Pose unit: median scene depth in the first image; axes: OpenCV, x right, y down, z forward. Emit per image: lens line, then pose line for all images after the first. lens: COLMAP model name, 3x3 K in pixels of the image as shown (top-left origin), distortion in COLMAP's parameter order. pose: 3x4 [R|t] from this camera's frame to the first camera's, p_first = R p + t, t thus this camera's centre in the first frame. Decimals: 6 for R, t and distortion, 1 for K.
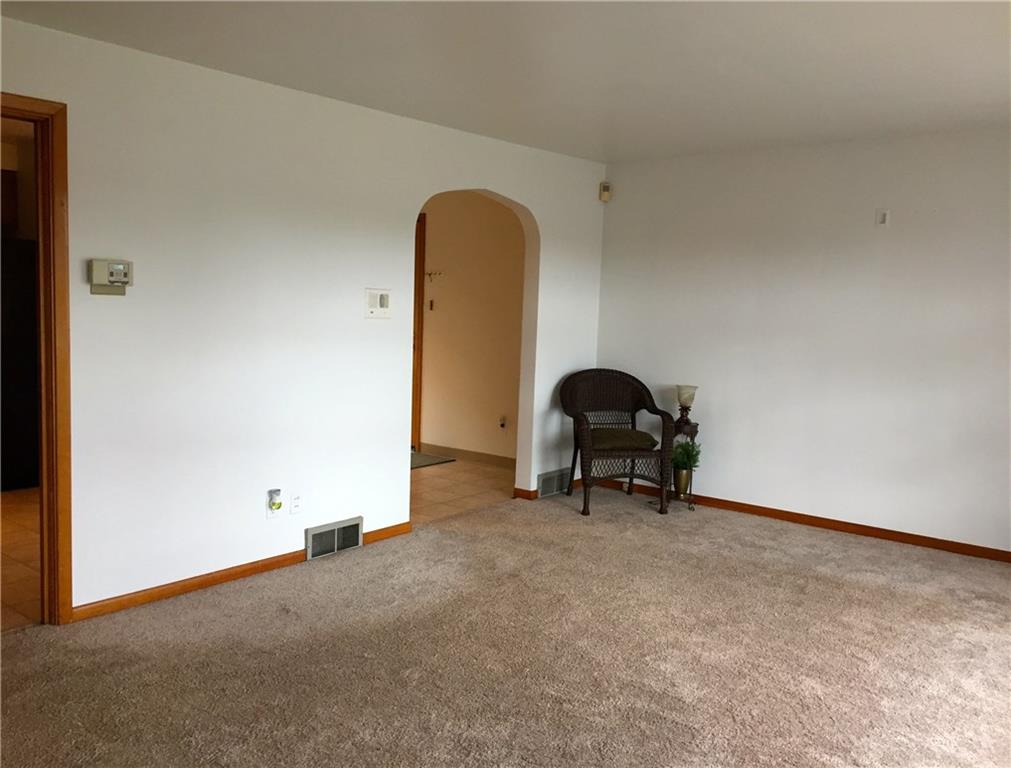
lens RADIAL K [[874.3, 0, 506.0], [0, 874.3, 379.9], [0, 0, 1]] dist [-0.002824, -0.012724]
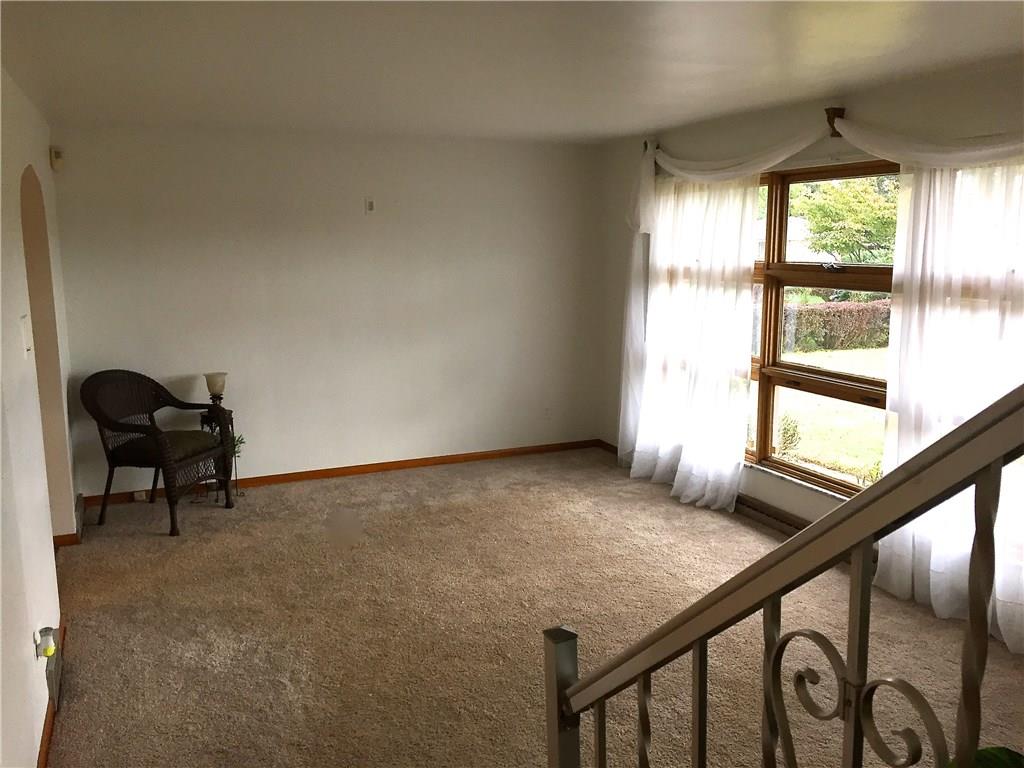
lens RADIAL K [[866.1, 0, 512.8], [0, 866.1, 385.7], [0, 0, 1]] dist [0.016907, -0.013434]
pose [[0.447166, -0.188057, 0.874458, -0.602859], [0.099222, 0.982043, 0.160455, -0.126166], [-0.888930, 0.015016, 0.457796, 0.326080]]
